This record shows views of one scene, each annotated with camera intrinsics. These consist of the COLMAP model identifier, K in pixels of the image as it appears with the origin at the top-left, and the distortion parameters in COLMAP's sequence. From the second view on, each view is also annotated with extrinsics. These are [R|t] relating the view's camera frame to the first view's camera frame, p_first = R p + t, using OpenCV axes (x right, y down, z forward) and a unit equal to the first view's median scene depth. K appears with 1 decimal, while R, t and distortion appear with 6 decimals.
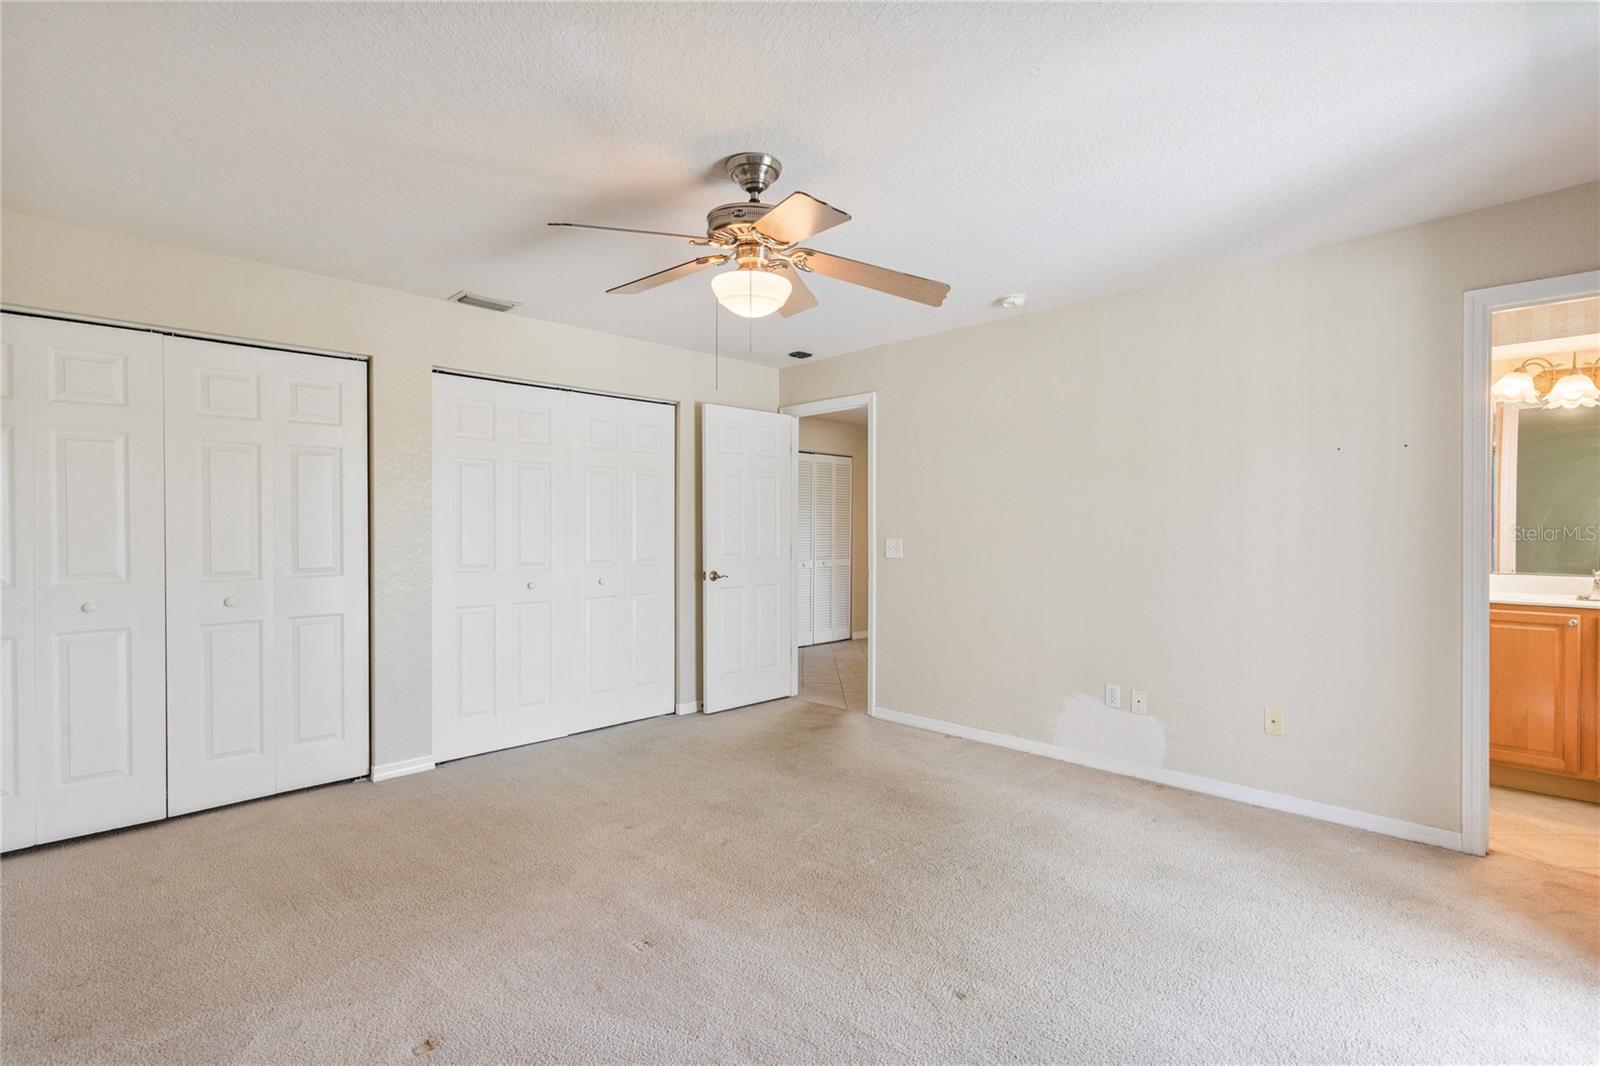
lens RADIAL K [[754.9, 0, 800.0], [0, 754.9, 533.0], [0, 0, 1]] dist [0.019075, 0.000027]
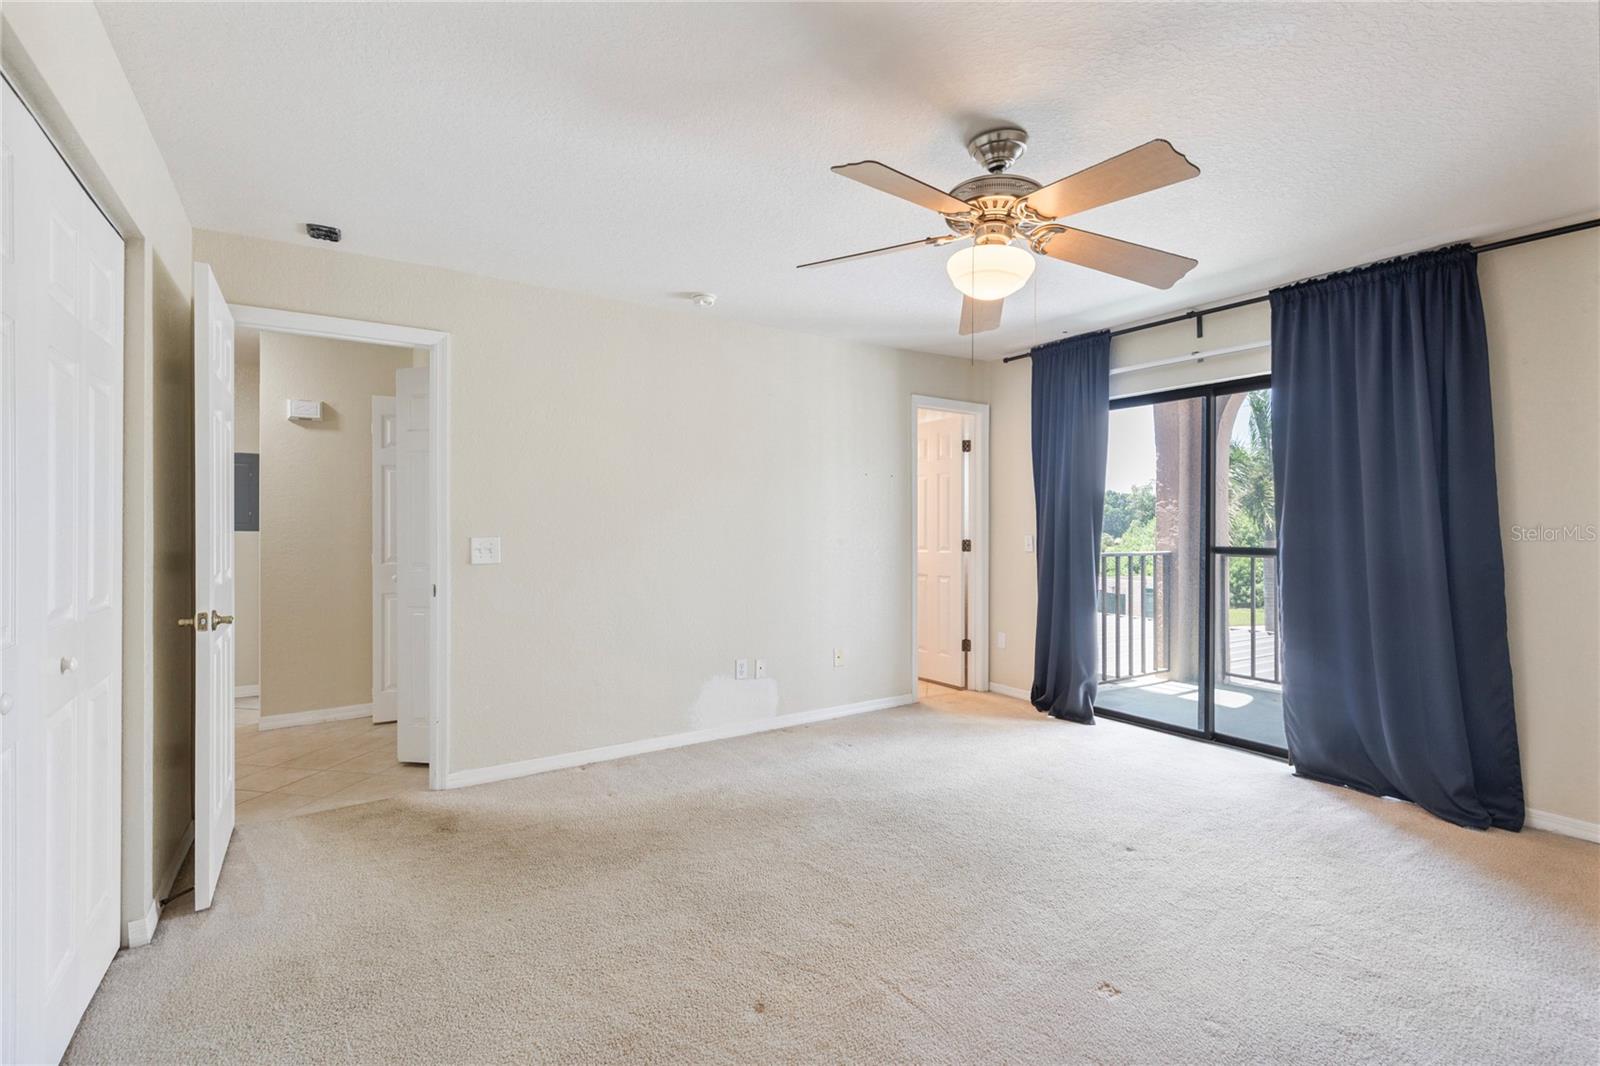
lens RADIAL K [[731.3, 0, 803.3], [0, 731.3, 523.6], [0, 0, 1]] dist [0.020112, -0.000100]
pose [[0.194854, 0.001083, 0.980832, -0.665121], [0.002967, 0.999994, -0.001694, -0.005455], [-0.980828, 0.003240, 0.194849, 0.689532]]
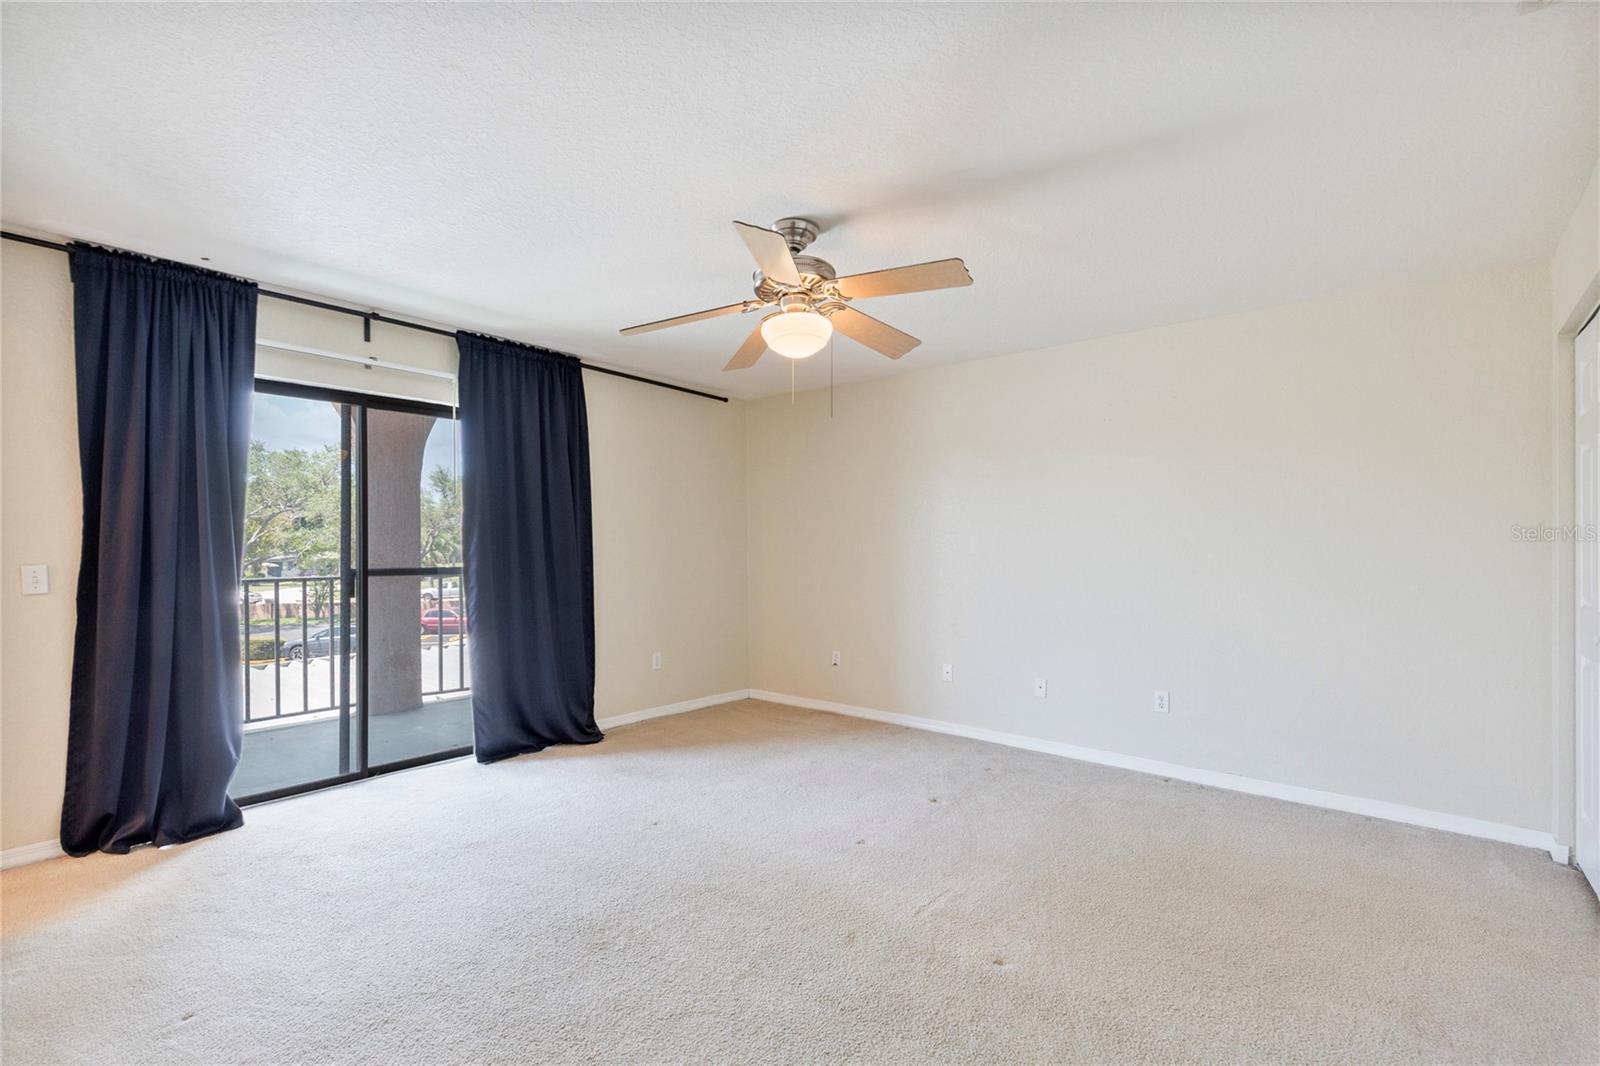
lens RADIAL K [[732.9, 0, 798.8], [0, 732.9, 538.1], [0, 0, 1]] dist [-0.000417, -0.000285]
pose [[-0.995744, -0.002925, -0.092113, 0.016279], [-0.002501, 0.999986, -0.004719, -0.010243], [0.092126, -0.004469, -0.995737, 1.363258]]
